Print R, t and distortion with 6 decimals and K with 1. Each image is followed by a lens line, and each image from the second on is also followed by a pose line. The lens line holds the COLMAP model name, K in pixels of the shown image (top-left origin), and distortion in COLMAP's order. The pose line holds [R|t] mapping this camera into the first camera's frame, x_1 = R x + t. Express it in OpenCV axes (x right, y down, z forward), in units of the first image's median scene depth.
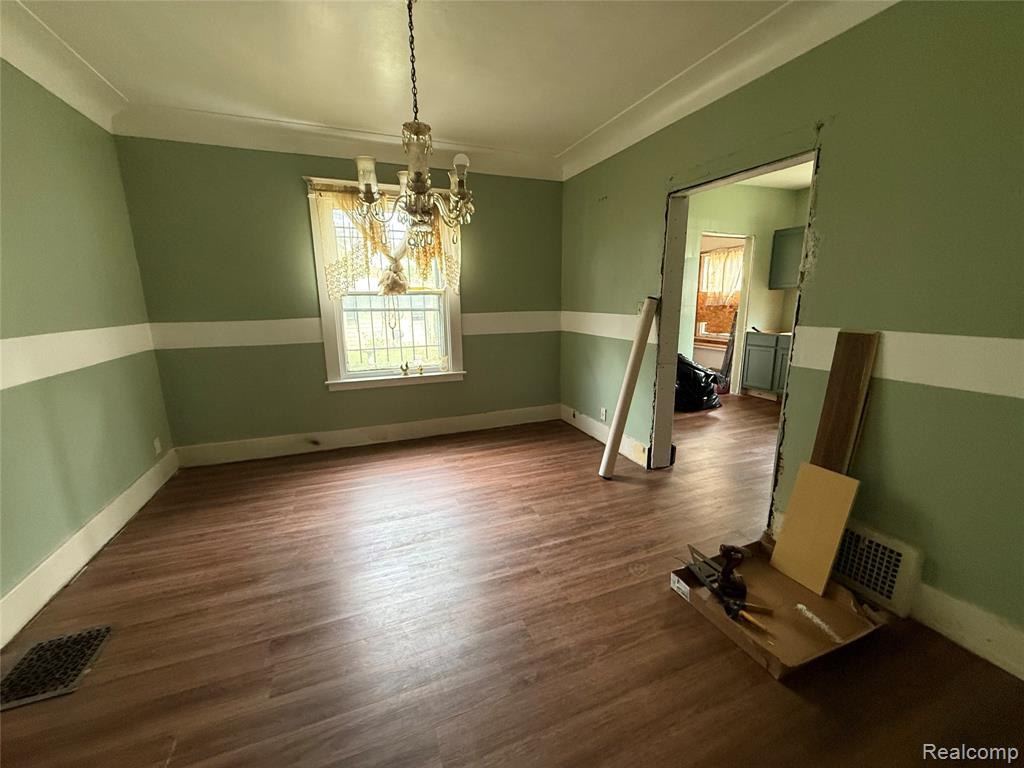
lens RADIAL K [[407.0, 0, 512.0], [0, 407.0, 384.0], [0, 0, 1]] dist [-0.001069, -0.000774]
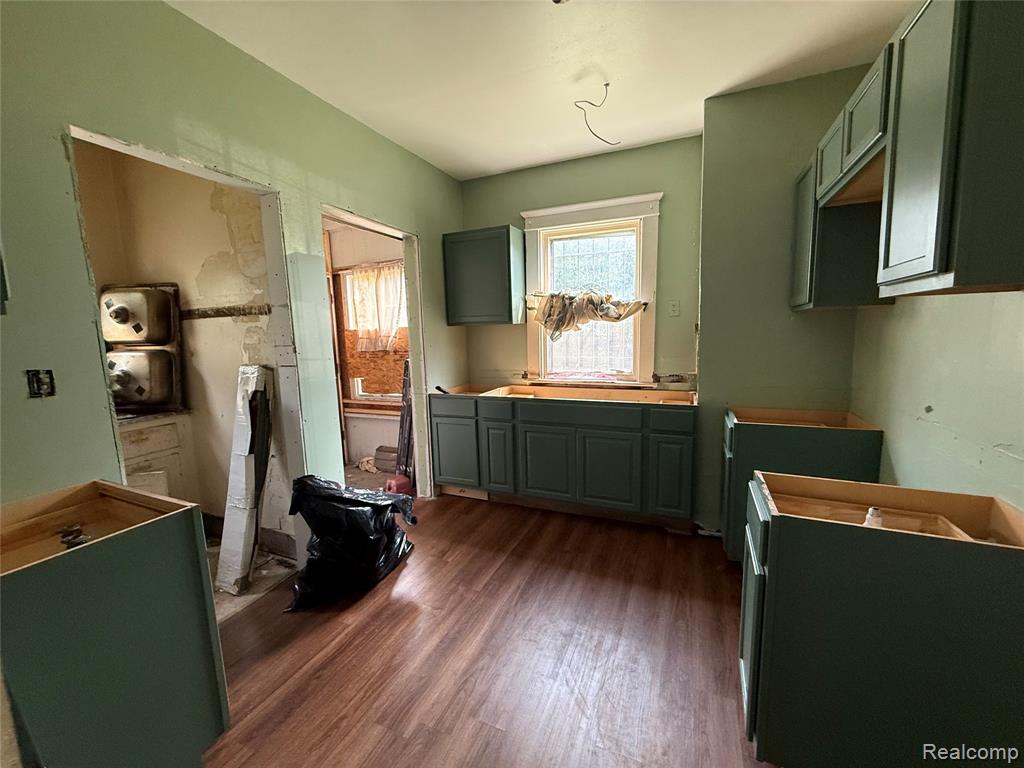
lens RADIAL K [[407.0, 0, 512.0], [0, 407.0, 384.0], [0, 0, 1]] dist [-0.001069, -0.000774]
pose [[0.708284, -0.096912, 0.699244, 0.233249], [0.161035, 0.986596, -0.026379, -0.102570], [-0.687315, 0.131287, 0.714396, 0.459675]]
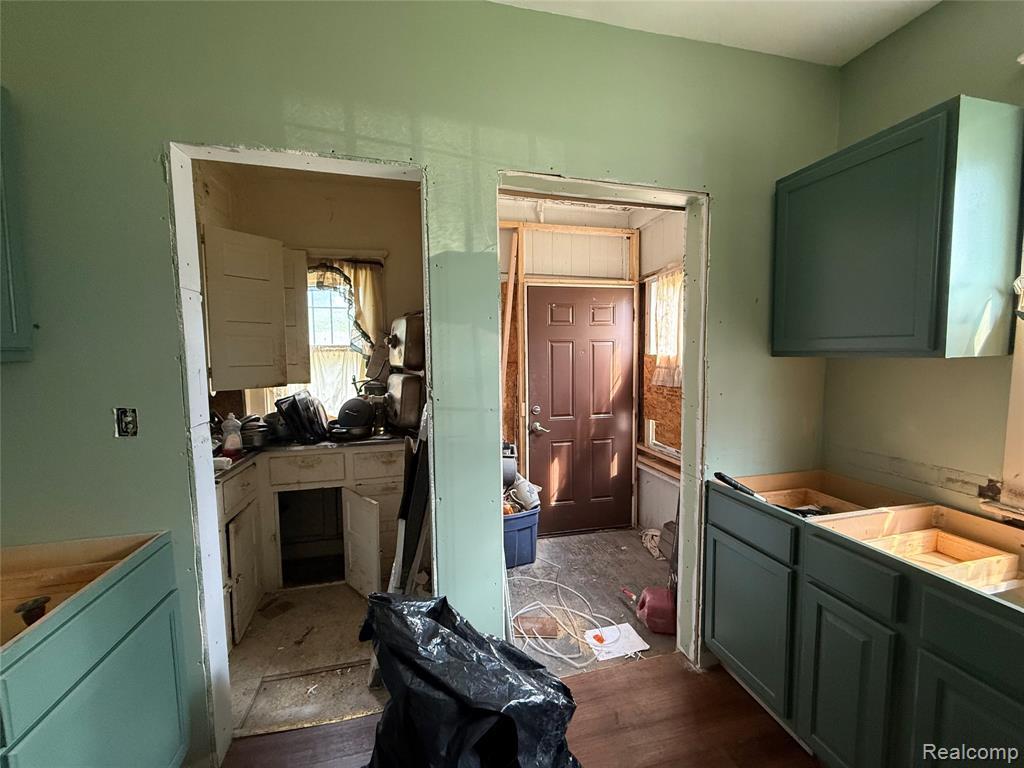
lens RADIAL K [[407.0, 0, 512.0], [0, 407.0, 384.0], [0, 0, 1]] dist [-0.001069, -0.000774]
pose [[0.991082, 0.016786, -0.132194, 0.440161], [-0.033600, 0.991460, -0.126009, -0.151604], [0.128950, 0.129326, 0.983182, 0.614450]]
